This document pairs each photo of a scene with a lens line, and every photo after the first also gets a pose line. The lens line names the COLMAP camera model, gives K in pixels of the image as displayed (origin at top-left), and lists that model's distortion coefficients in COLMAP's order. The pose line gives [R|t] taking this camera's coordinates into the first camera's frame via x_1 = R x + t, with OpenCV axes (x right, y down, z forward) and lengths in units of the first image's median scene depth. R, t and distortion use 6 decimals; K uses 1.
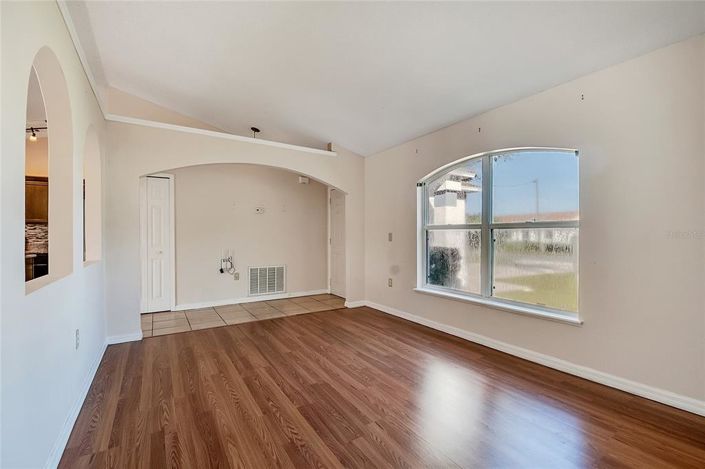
lens RADIAL K [[316.8, 0, 353.1], [0, 316.8, 234.4], [0, 0, 1]] dist [-0.005747, -0.000570]
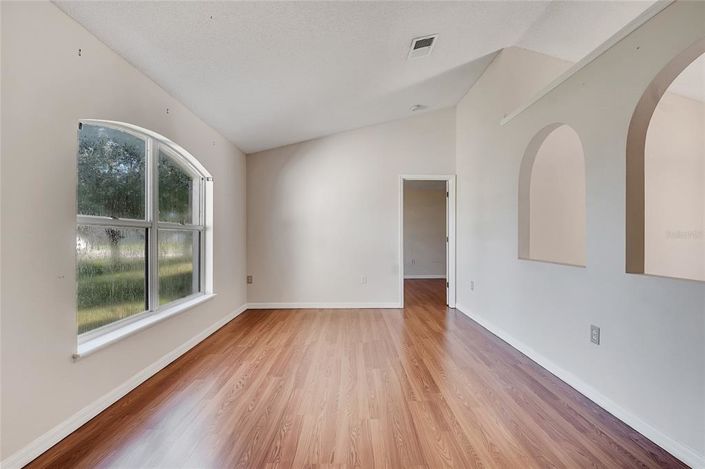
lens RADIAL K [[316.8, 0, 352.8], [0, 316.8, 235.1], [0, 0, 1]] dist [-0.005747, -0.000570]
pose [[-0.852500, 0.003701, 0.522714, -0.591376], [0.005240, 0.999985, 0.001467, -0.002286], [-0.522701, 0.003990, -0.852507, 1.842715]]
